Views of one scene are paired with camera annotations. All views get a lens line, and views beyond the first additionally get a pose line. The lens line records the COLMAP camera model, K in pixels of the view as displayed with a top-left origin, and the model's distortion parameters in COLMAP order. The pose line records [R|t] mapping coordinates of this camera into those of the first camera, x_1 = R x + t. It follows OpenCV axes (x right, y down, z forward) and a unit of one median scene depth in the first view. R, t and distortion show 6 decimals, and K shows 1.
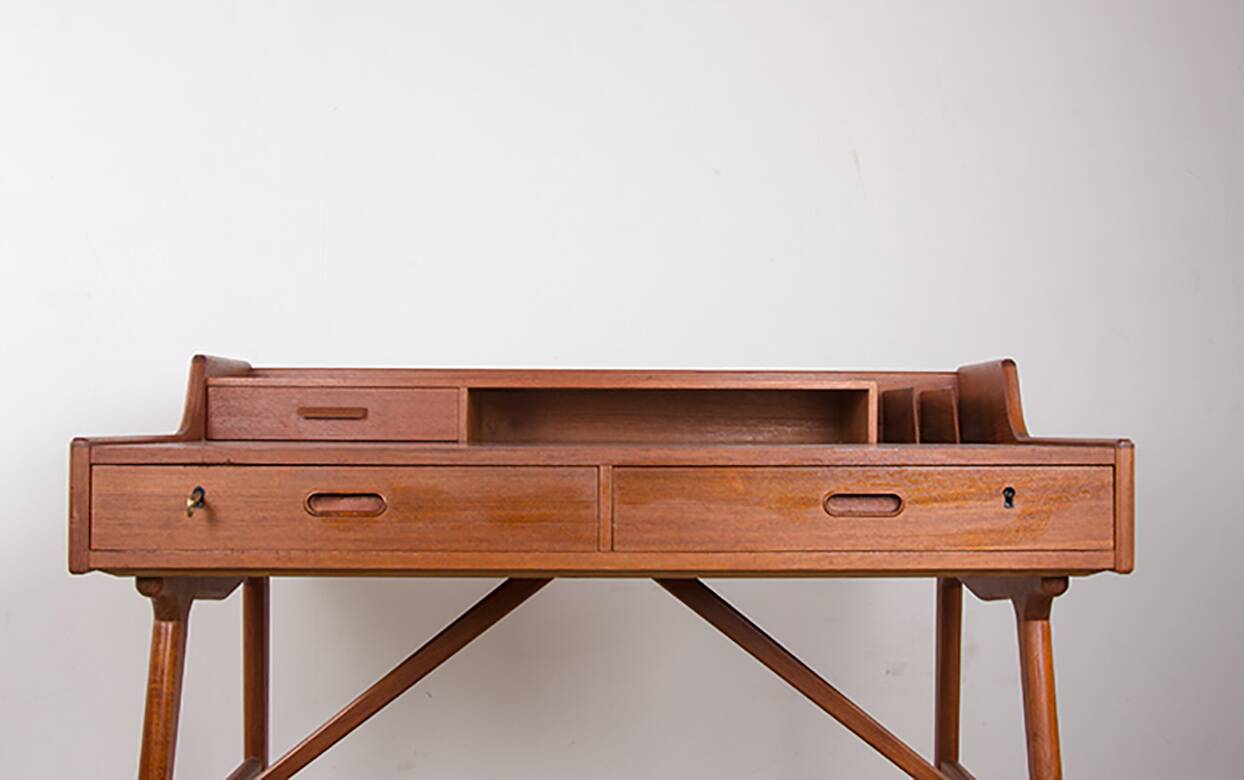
lens RADIAL K [[1555.1, 0, 622.0], [0, 1555.1, 390.0], [0, 0, 1]] dist [-0.009463, -0.002801]
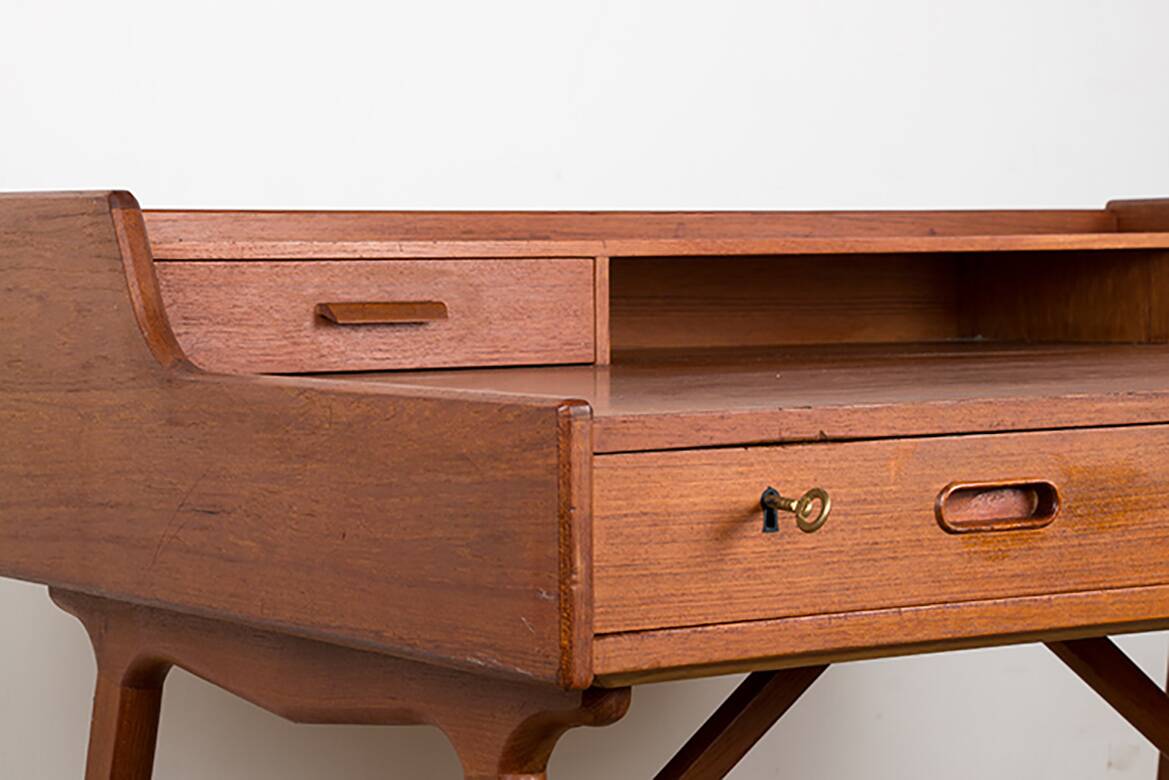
lens RADIAL K [[3025.4, 0, 584.5], [0, 3025.4, 390.0], [0, 0, 1]] dist [0.258781, 0.571722]
pose [[0.841373, -0.036784, 0.539202, -0.825133], [0.000094, 0.997691, 0.067915, -0.032489], [-0.540456, -0.057091, 0.839433, 0.237781]]
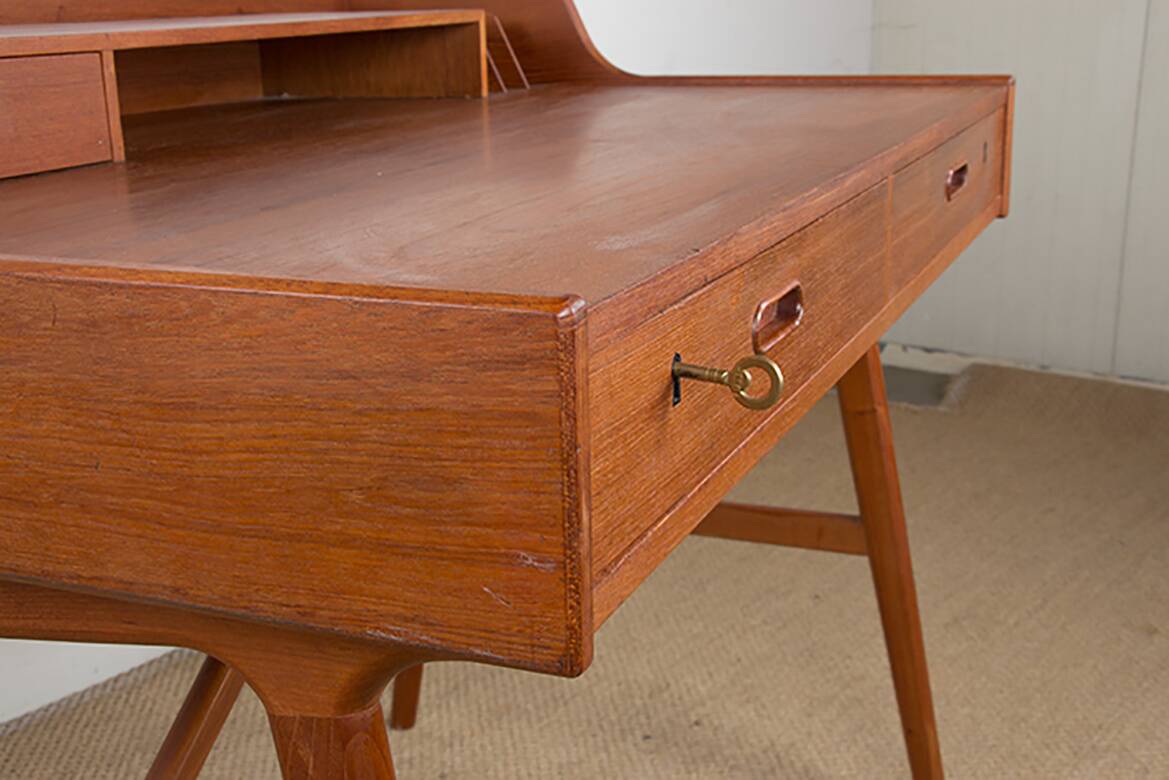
lens RADIAL K [[1488.1, 0, 581.0], [0, 1488.1, 410.7], [0, 0, 1]] dist [-0.045565, 0.287377]
pose [[0.422049, -0.265647, 0.866780, -0.620781], [0.006117, 0.956918, 0.290293, -0.036759], [-0.906553, -0.117216, 0.405491, 0.859264]]
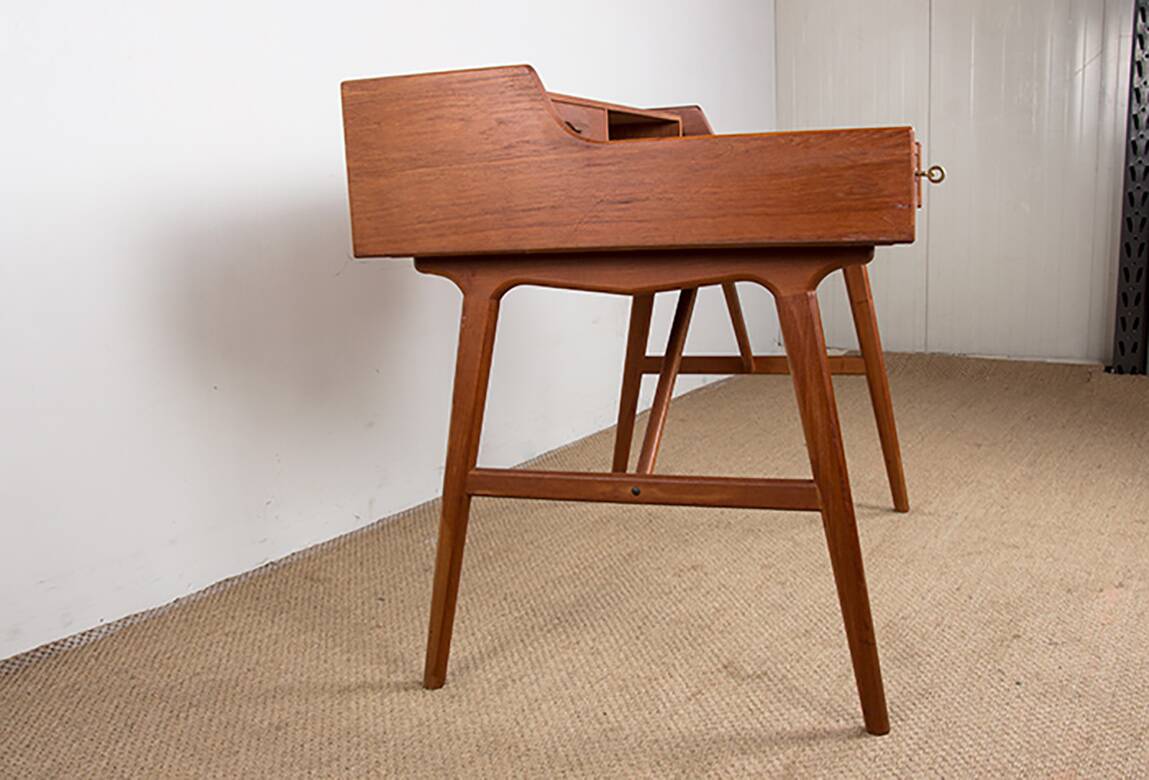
lens RADIAL K [[1067.5, 0, 590.7], [0, 1067.5, 390.6], [0, 0, 1]] dist [-0.141775, 0.005897]
pose [[0.332710, -0.203882, 0.920726, -1.180885], [0.031278, 0.978198, 0.205306, 0.056019], [-0.942510, -0.039509, 0.331834, 0.950047]]
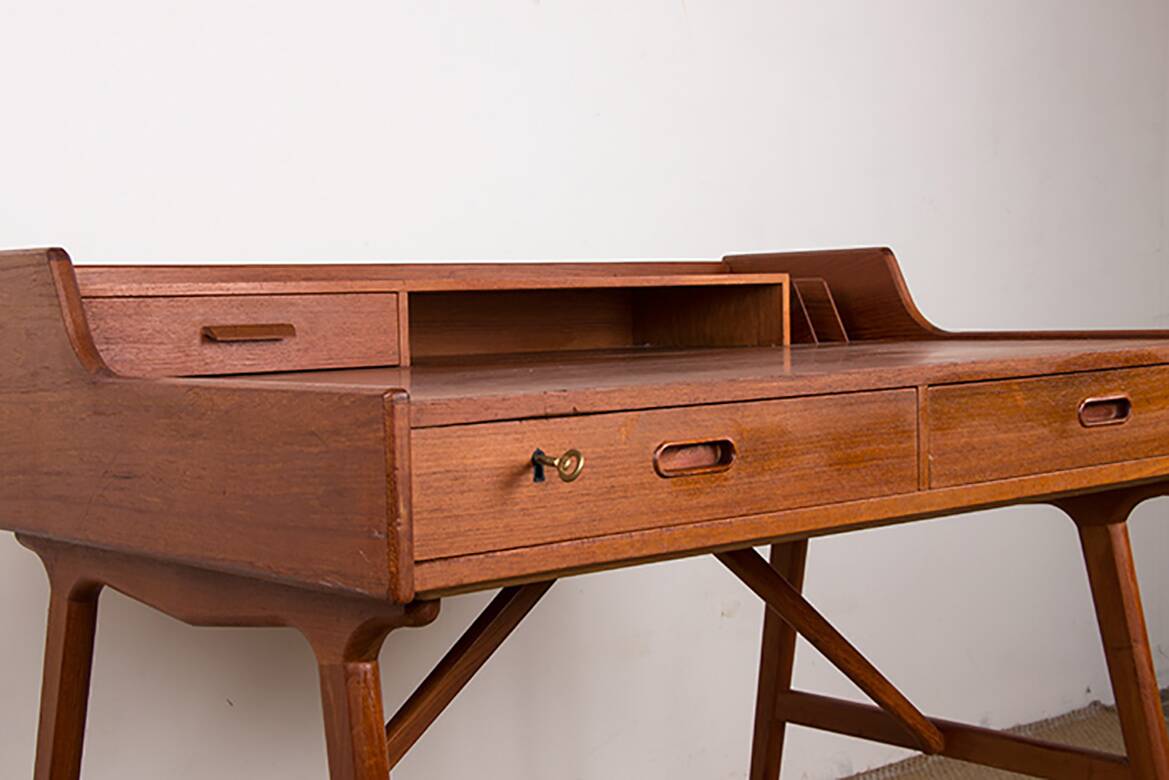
lens RADIAL K [[1781.0, 0, 584.5], [0, 1781.0, 390.0], [0, 0, 1]] dist [0.042746, 0.125731]
pose [[0.770774, -0.056629, 0.634587, -0.737224], [0.015167, 0.997391, 0.070582, -0.017183], [-0.636928, -0.044778, 0.769622, 0.397053]]
